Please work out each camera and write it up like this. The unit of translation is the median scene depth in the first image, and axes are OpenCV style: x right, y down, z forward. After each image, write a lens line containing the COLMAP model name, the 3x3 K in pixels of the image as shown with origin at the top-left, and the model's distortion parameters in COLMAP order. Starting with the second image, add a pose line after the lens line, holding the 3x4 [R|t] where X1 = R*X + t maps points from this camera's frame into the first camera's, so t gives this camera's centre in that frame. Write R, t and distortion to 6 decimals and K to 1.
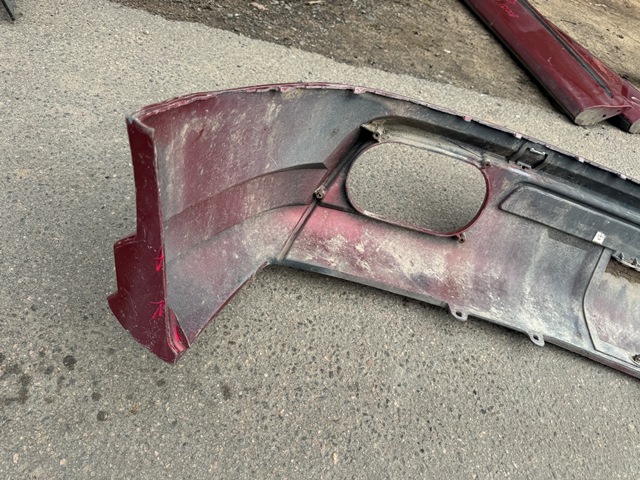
lens RADIAL K [[456.2, 0, 320.4], [0, 456.2, 231.3], [0, 0, 1]] dist [0.015111, -0.023655]
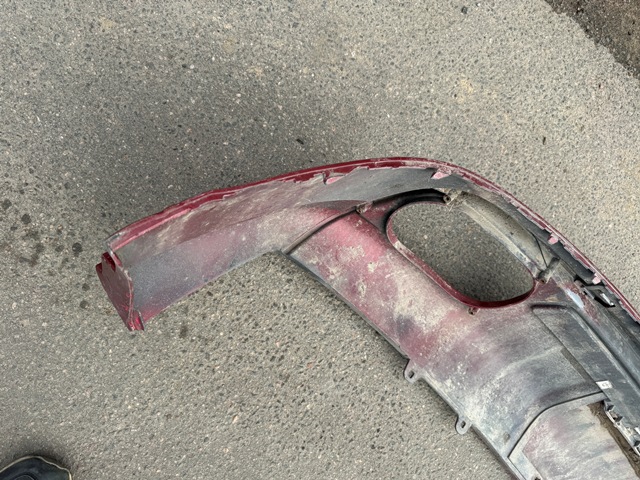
lens RADIAL K [[456.2, 0, 320.4], [0, 456.2, 231.3], [0, 0, 1]] dist [0.015111, -0.023655]
pose [[0.829053, 0.556546, -0.054113, 0.005632], [-0.465356, 0.740375, 0.485065, -0.492055], [0.310025, -0.376963, 0.872802, 0.151448]]
